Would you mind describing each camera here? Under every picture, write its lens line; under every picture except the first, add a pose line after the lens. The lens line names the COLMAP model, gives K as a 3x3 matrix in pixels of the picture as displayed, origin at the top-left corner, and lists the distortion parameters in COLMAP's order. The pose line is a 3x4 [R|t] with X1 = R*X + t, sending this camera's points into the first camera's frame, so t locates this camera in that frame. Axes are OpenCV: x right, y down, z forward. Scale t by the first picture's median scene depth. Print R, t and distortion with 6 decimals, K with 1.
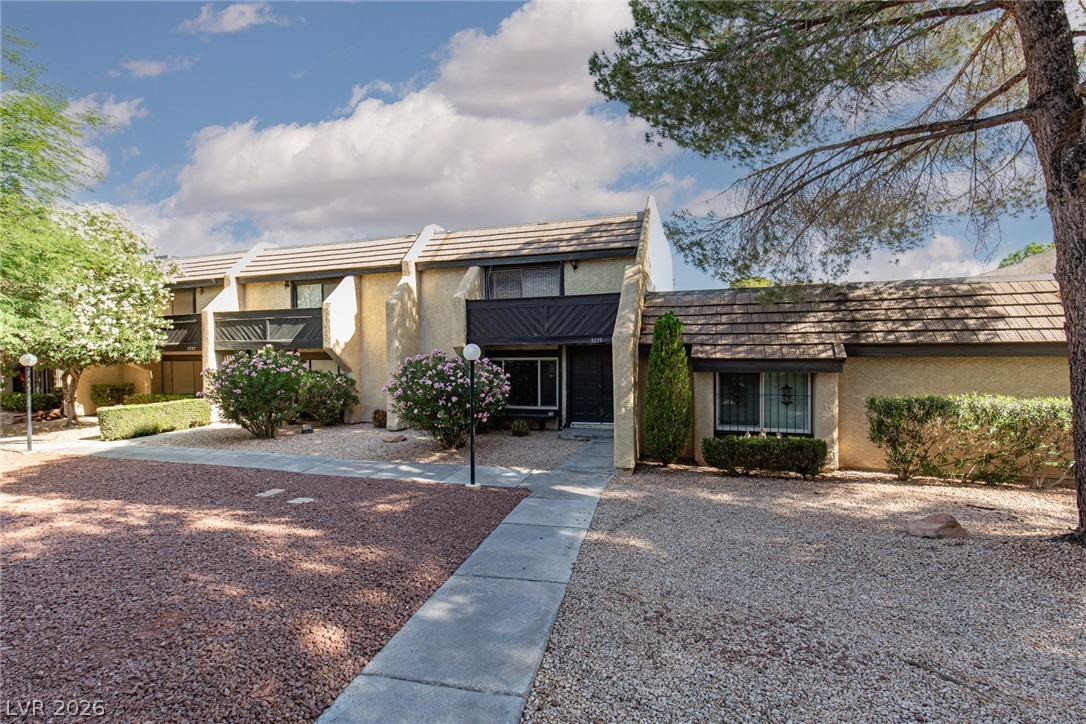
lens RADIAL K [[492.5, 0, 544.4], [0, 492.5, 366.1], [0, 0, 1]] dist [0.009541, -0.000791]
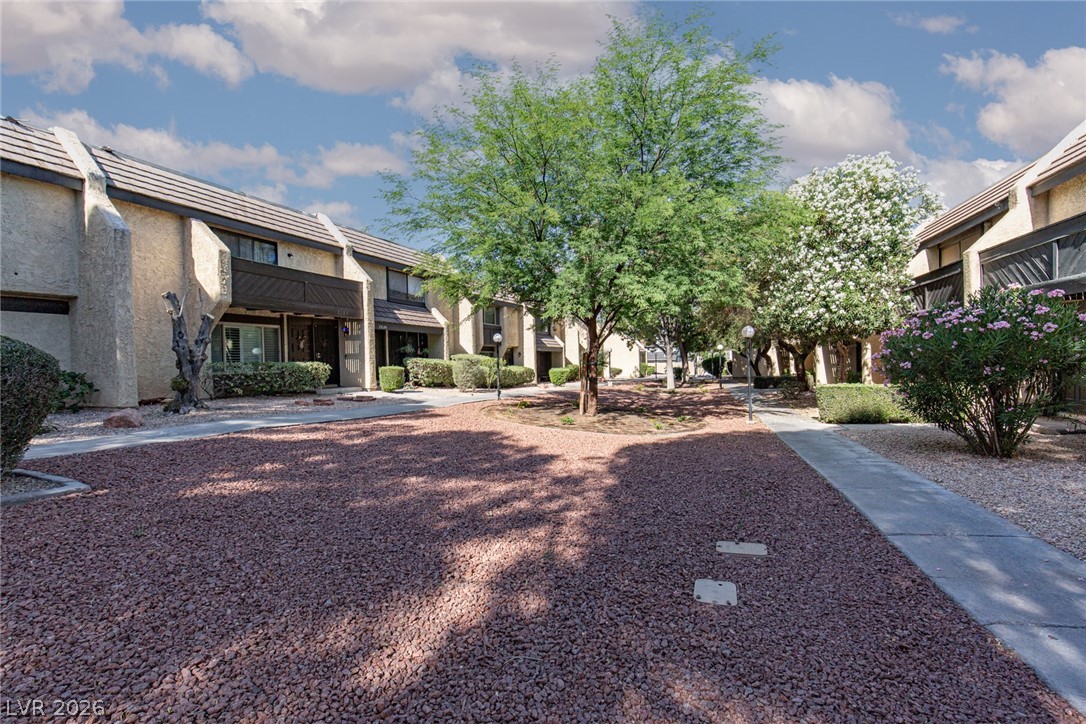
lens RADIAL K [[492.5, 0, 536.2], [0, 492.5, 363.7], [0, 0, 1]] dist [0.009541, -0.000791]
pose [[0.023291, 0.010372, -0.999675, -0.026117], [0.006554, 0.999923, 0.010528, 0.032618], [0.999707, -0.006797, 0.023221, 0.440796]]
